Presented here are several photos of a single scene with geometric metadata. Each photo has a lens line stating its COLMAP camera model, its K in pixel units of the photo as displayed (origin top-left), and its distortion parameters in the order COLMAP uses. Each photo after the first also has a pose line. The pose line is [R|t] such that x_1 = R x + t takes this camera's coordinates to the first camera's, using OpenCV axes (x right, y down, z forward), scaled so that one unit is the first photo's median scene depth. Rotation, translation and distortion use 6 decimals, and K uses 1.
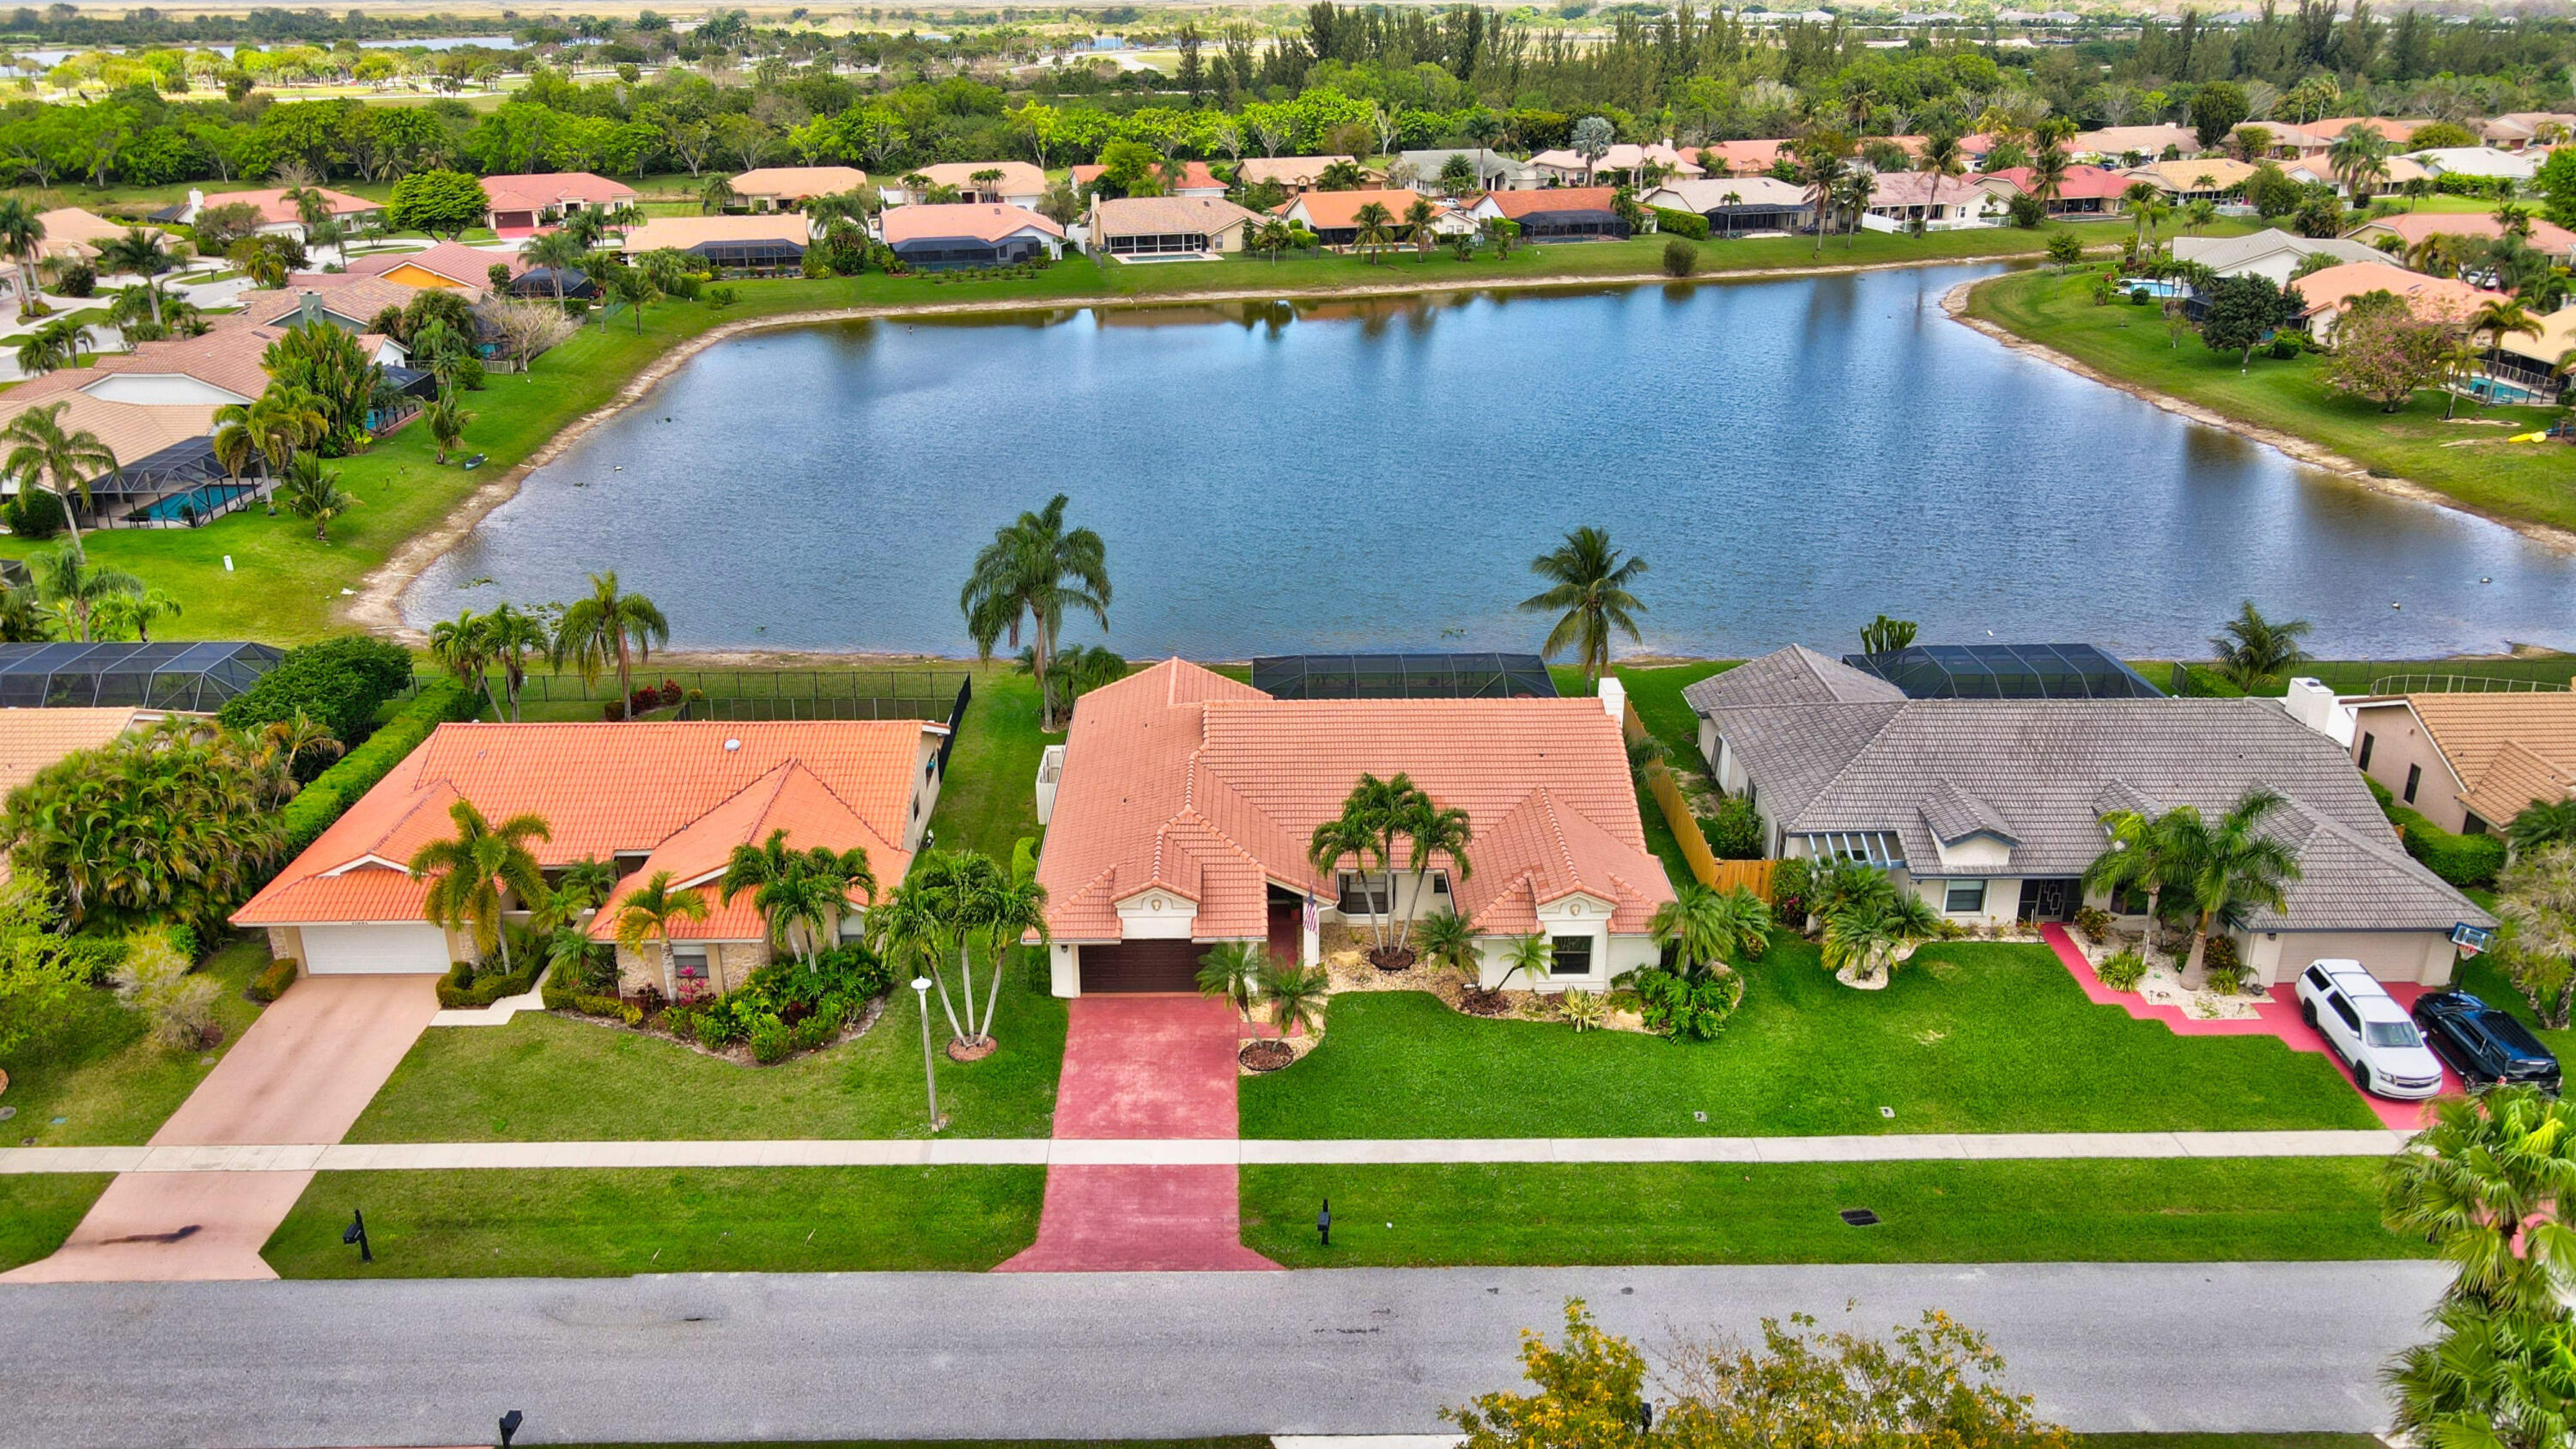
lens RADIAL K [[1910.4, 0, 1272.2], [0, 1910.4, 728.5], [0, 0, 1]] dist [-0.011754, 0.042747]
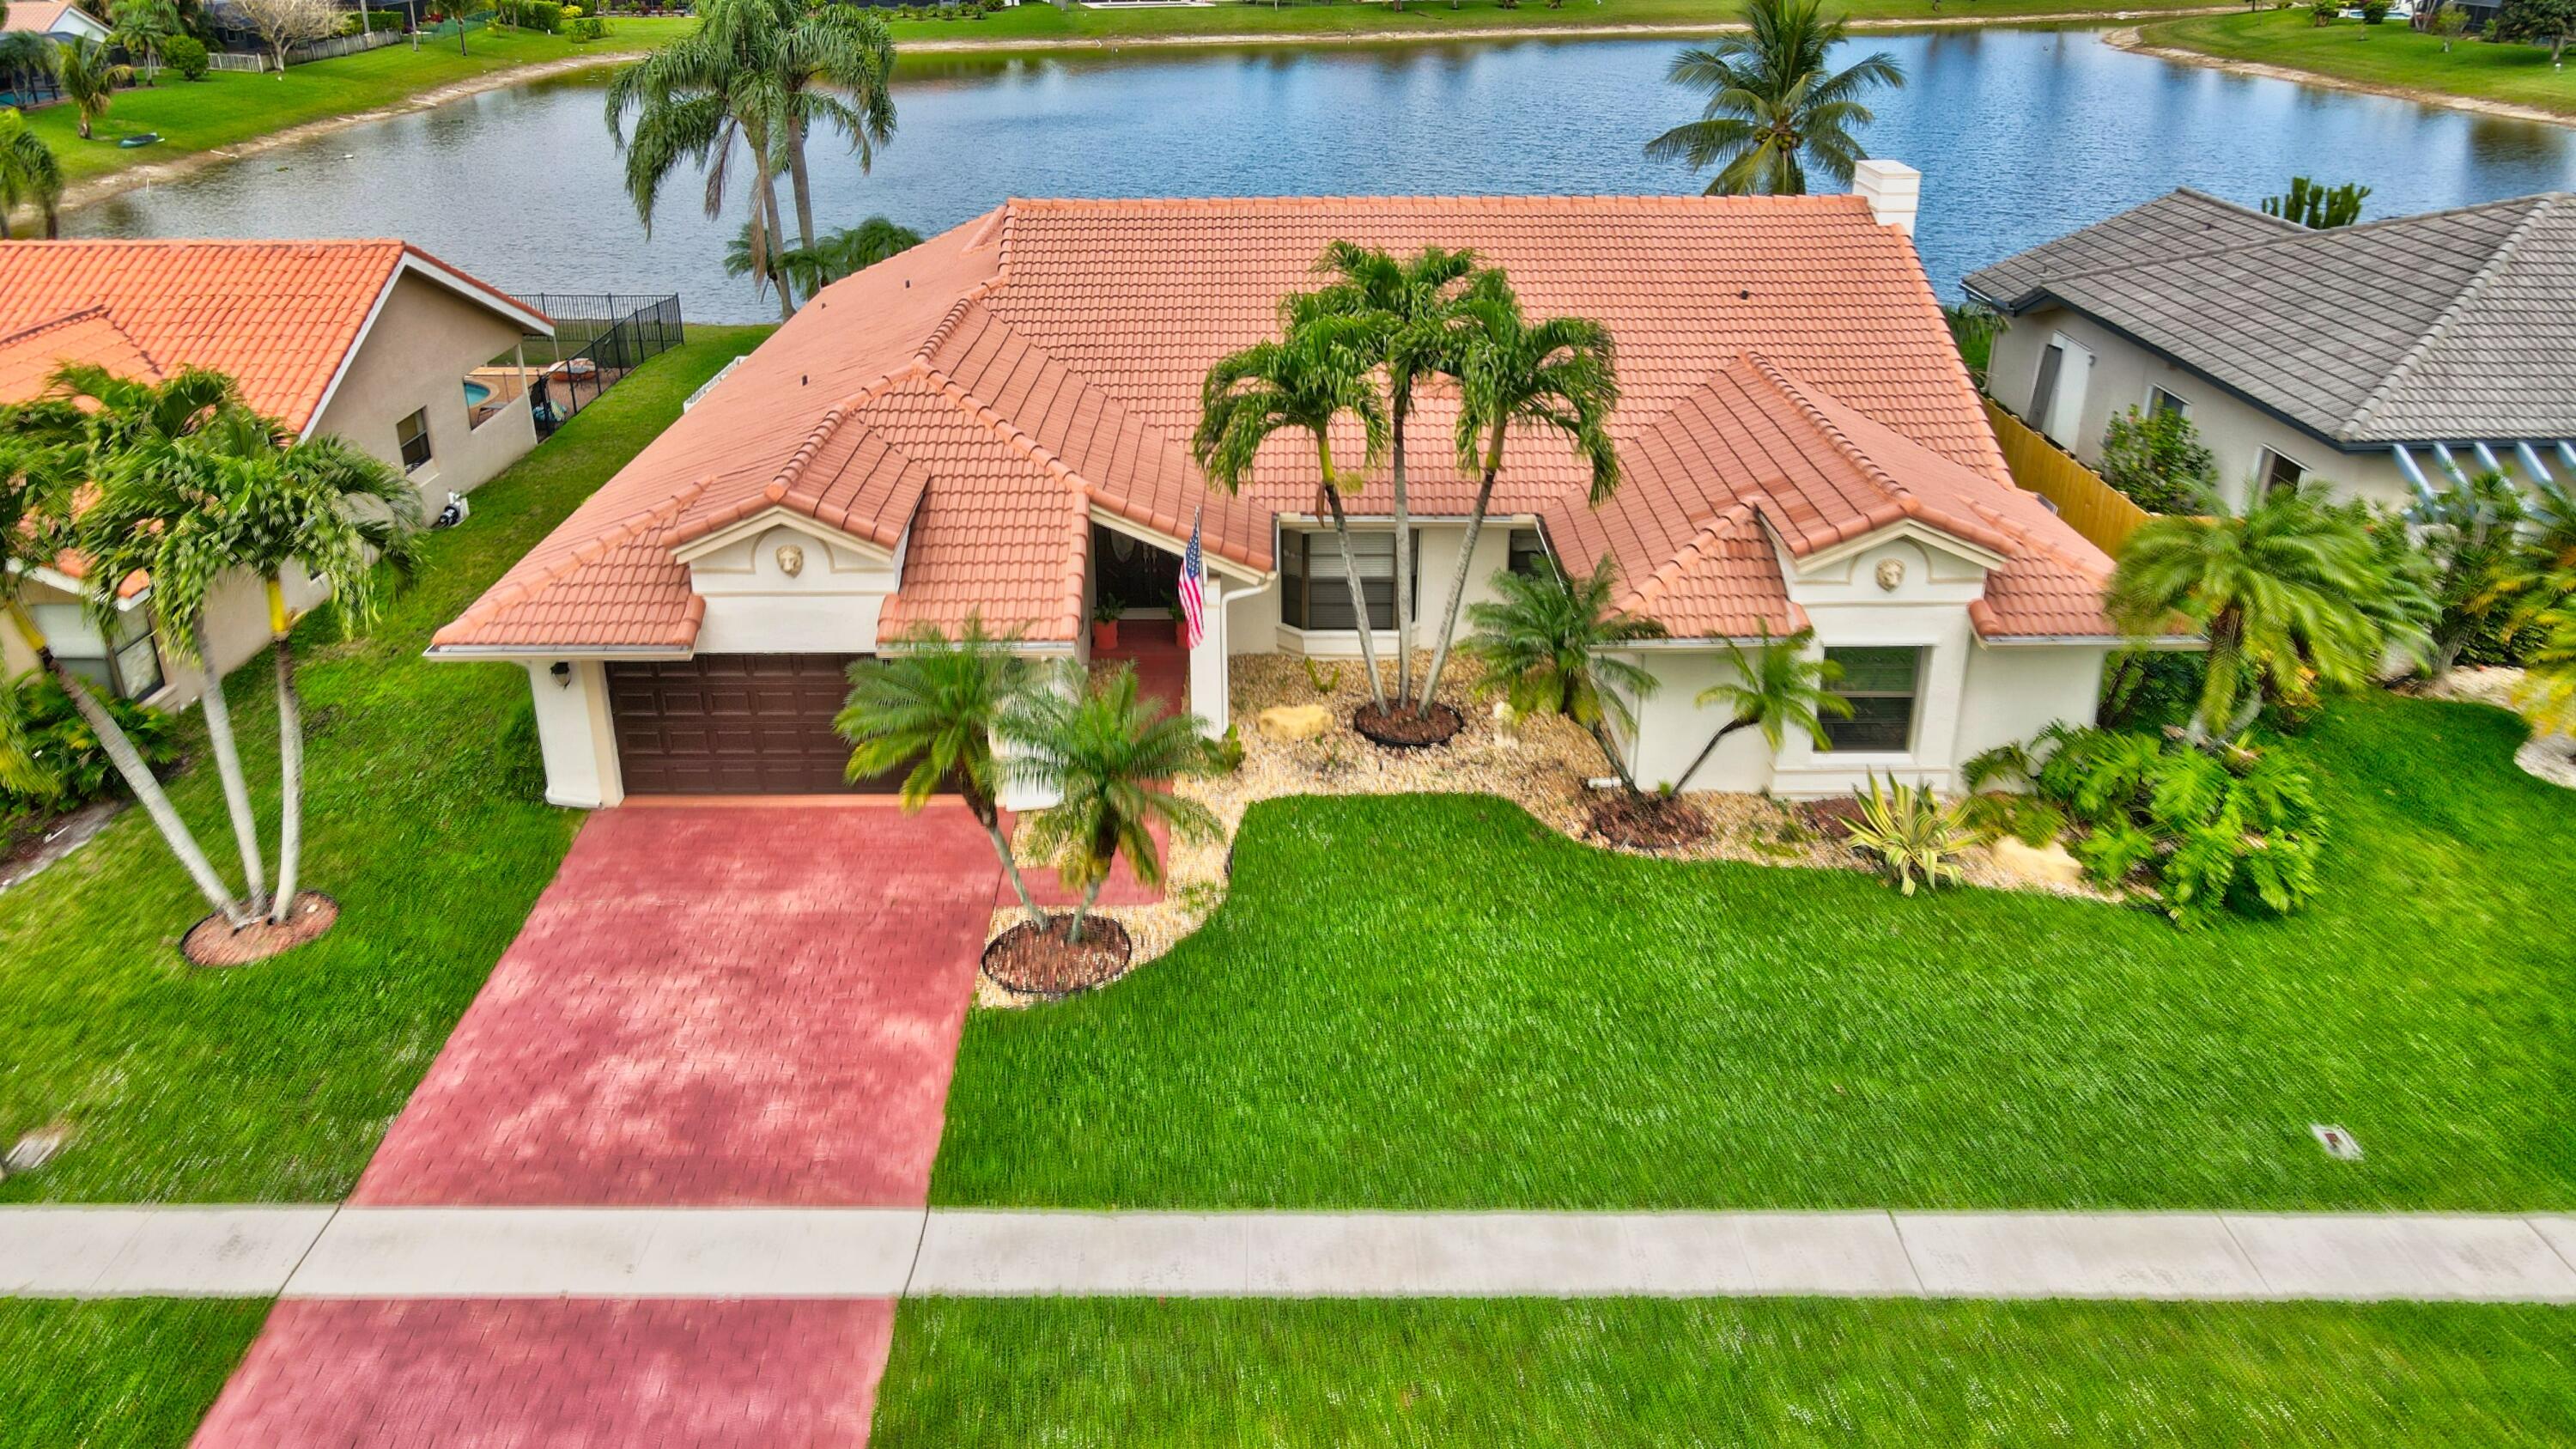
lens RADIAL K [[1910.4, 0, 1268.6], [0, 1910.4, 722.4], [0, 0, 1]] dist [-0.011754, 0.042747]
pose [[0.999868, 0.002453, -0.016067, 0.038977], [-0.001793, 0.999159, 0.040963, 0.101933], [0.016154, -0.040929, 0.999031, 0.580145]]
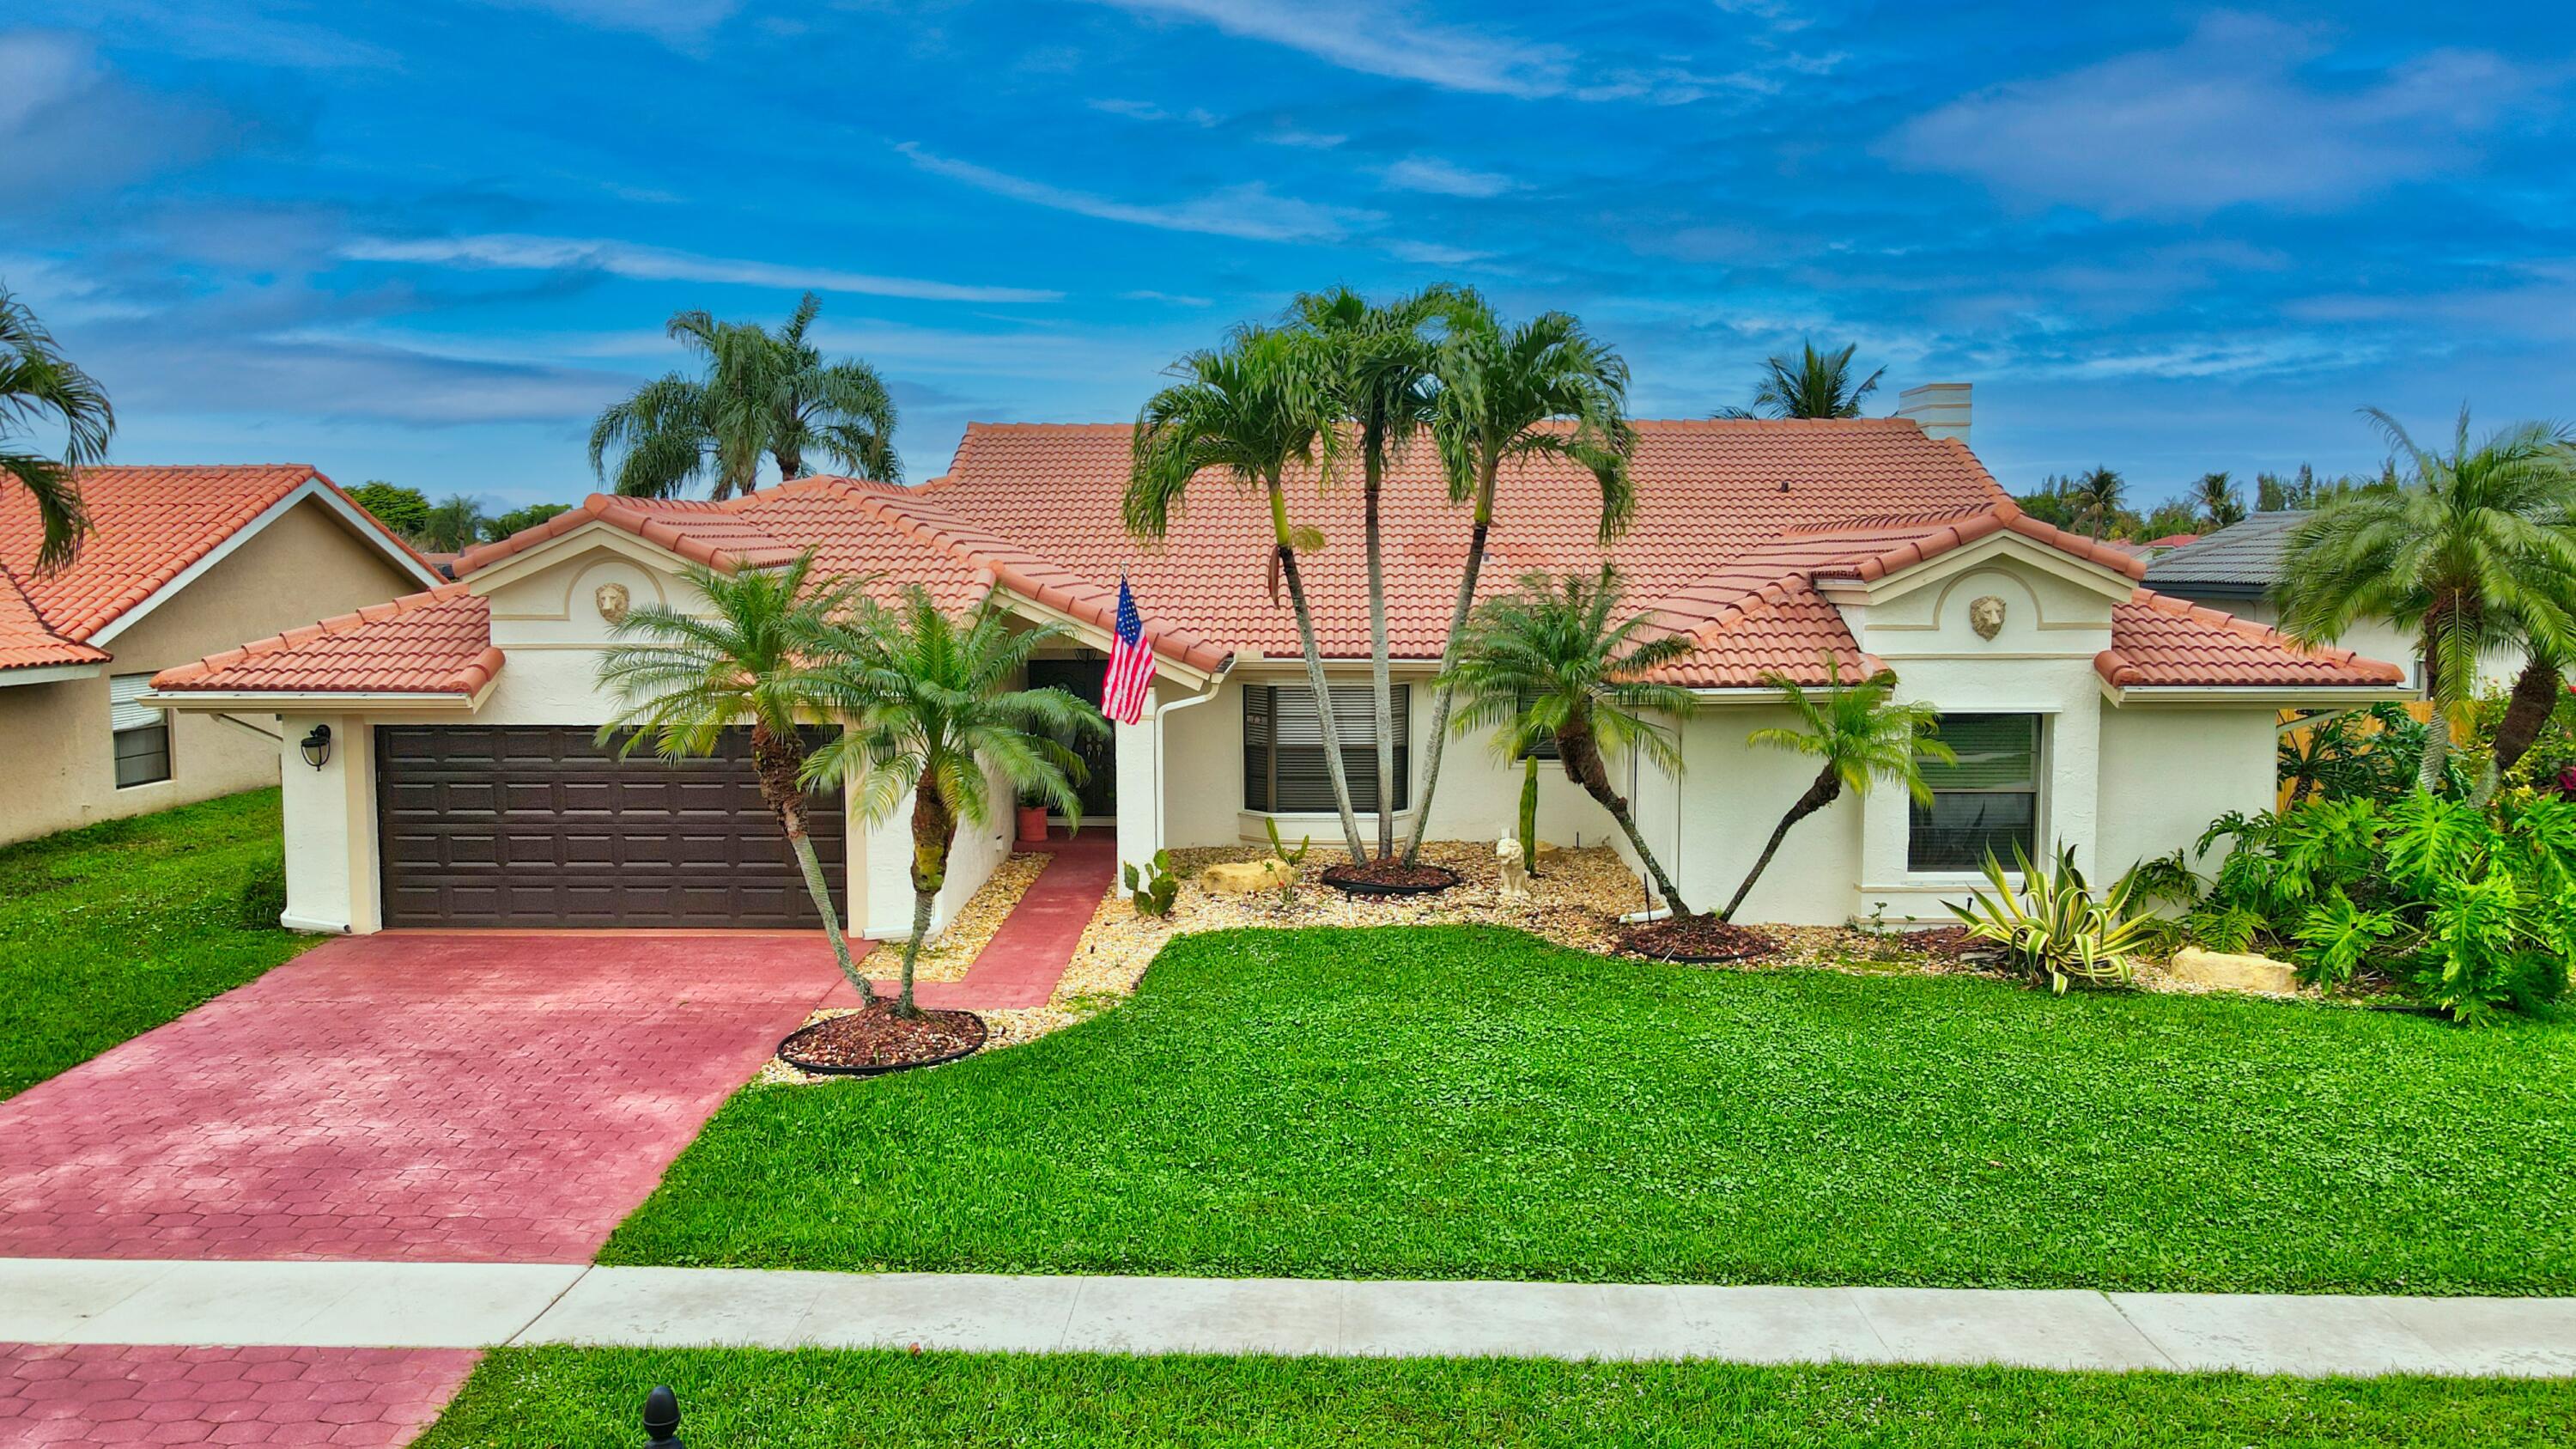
lens RADIAL K [[1910.4, 0, 1274.0], [0, 1910.4, 716.5], [0, 0, 1]] dist [-0.011754, 0.042747]
pose [[0.998932, 0.002642, -0.046139, 0.057155], [-0.015662, 0.958637, -0.284199, 0.183871], [0.043480, 0.284618, 0.957654, 0.669365]]
